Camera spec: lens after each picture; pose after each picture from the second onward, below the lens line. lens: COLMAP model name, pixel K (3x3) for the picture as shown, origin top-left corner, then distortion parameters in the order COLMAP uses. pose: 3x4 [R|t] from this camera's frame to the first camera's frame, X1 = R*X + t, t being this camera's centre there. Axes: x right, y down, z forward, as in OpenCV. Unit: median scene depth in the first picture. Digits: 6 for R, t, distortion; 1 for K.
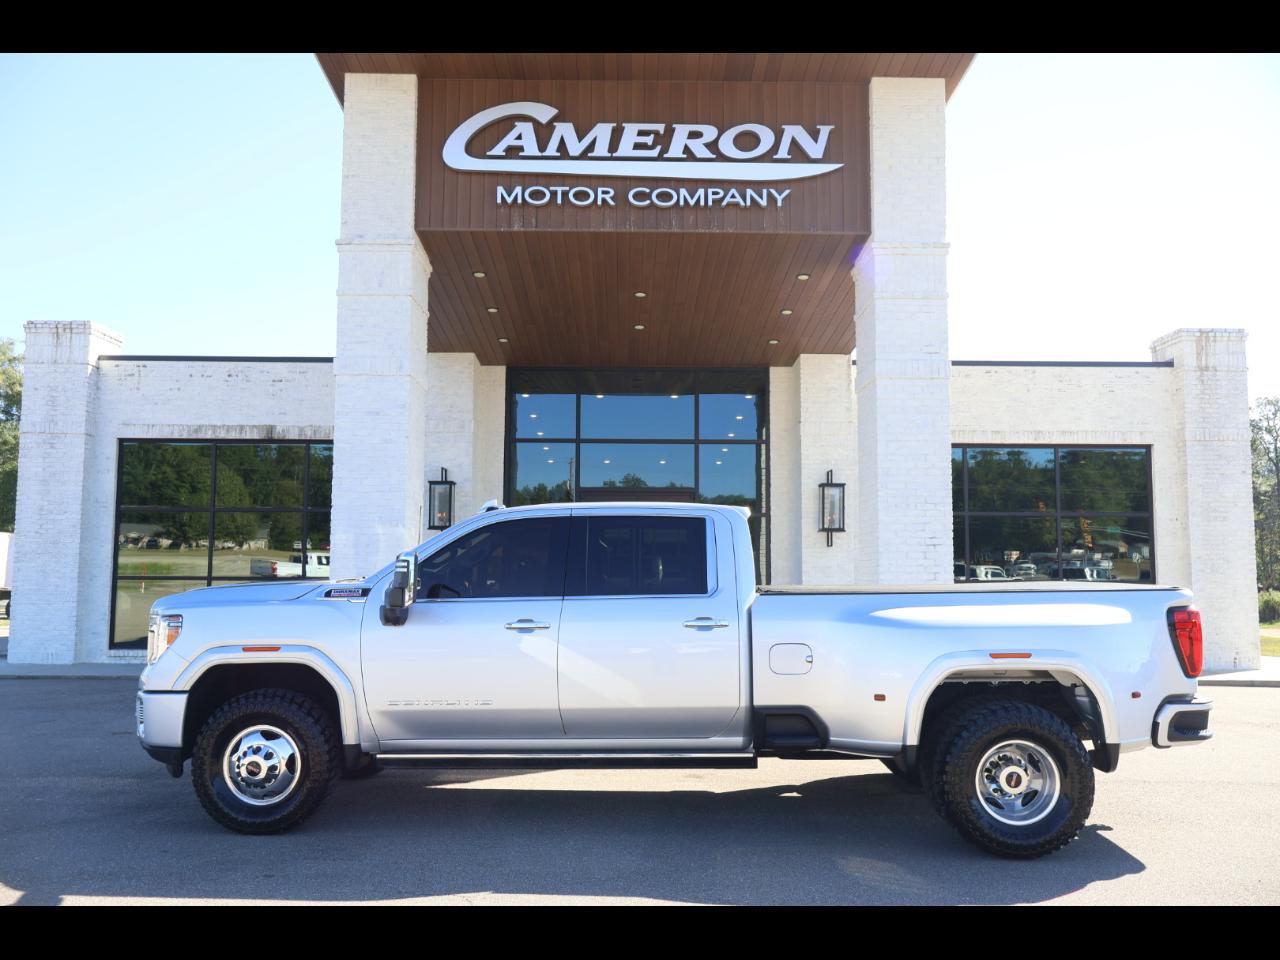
lens RADIAL K [[1034.3, 0, 630.3], [0, 1034.3, 473.2], [0, 0, 1]] dist [0.007500, -0.013160]
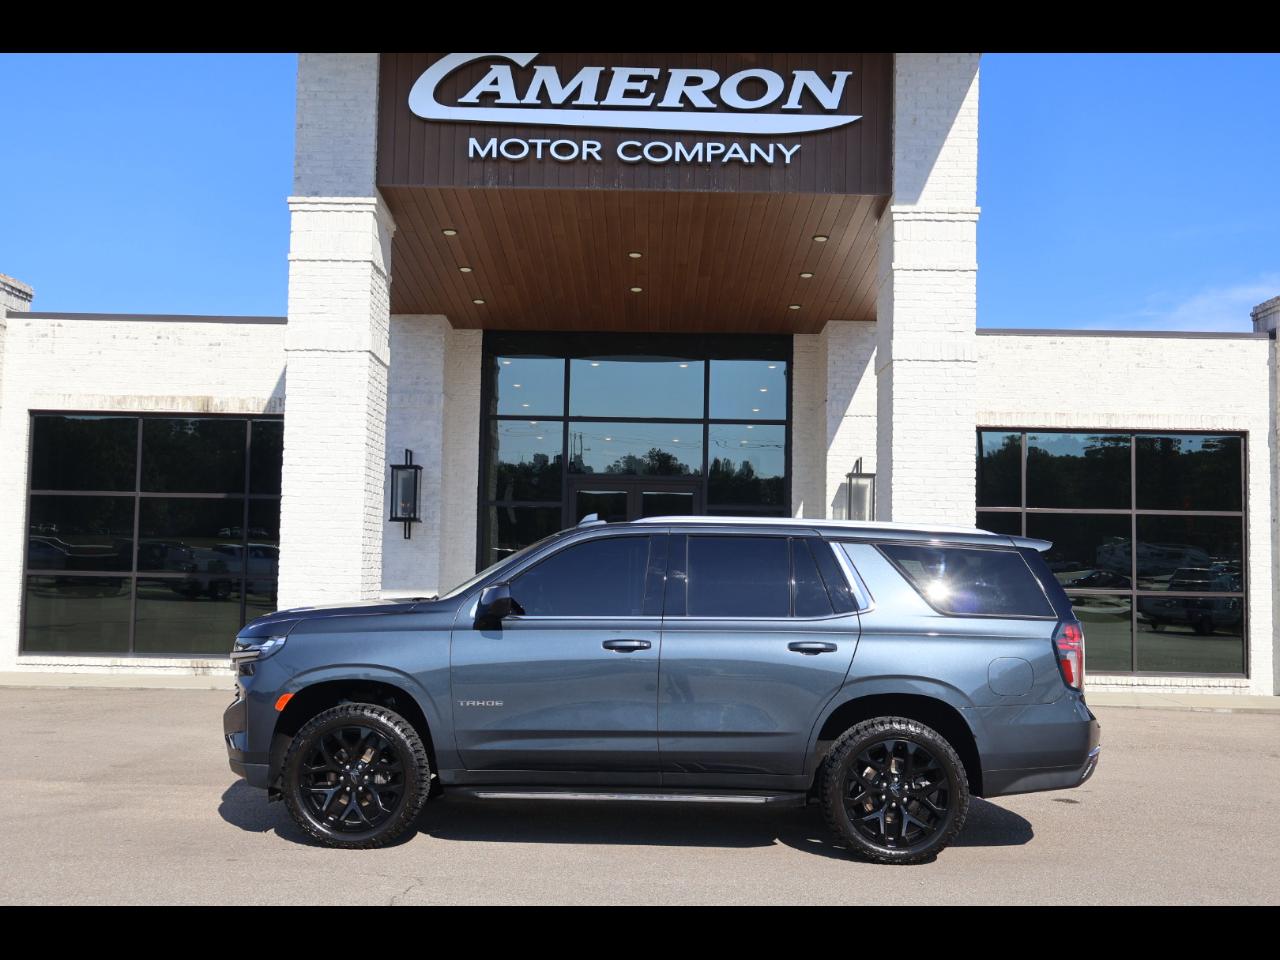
lens RADIAL K [[1373.4, 0, 637.5], [0, 1373.4, 474.4], [0, 0, 1]] dist [0.013678, 0.000000]
pose [[0.999792, 0.012234, -0.016300, 0.037974], [-0.011847, 0.999650, 0.023635, -0.018520], [0.016583, -0.023436, 0.999588, -0.181541]]
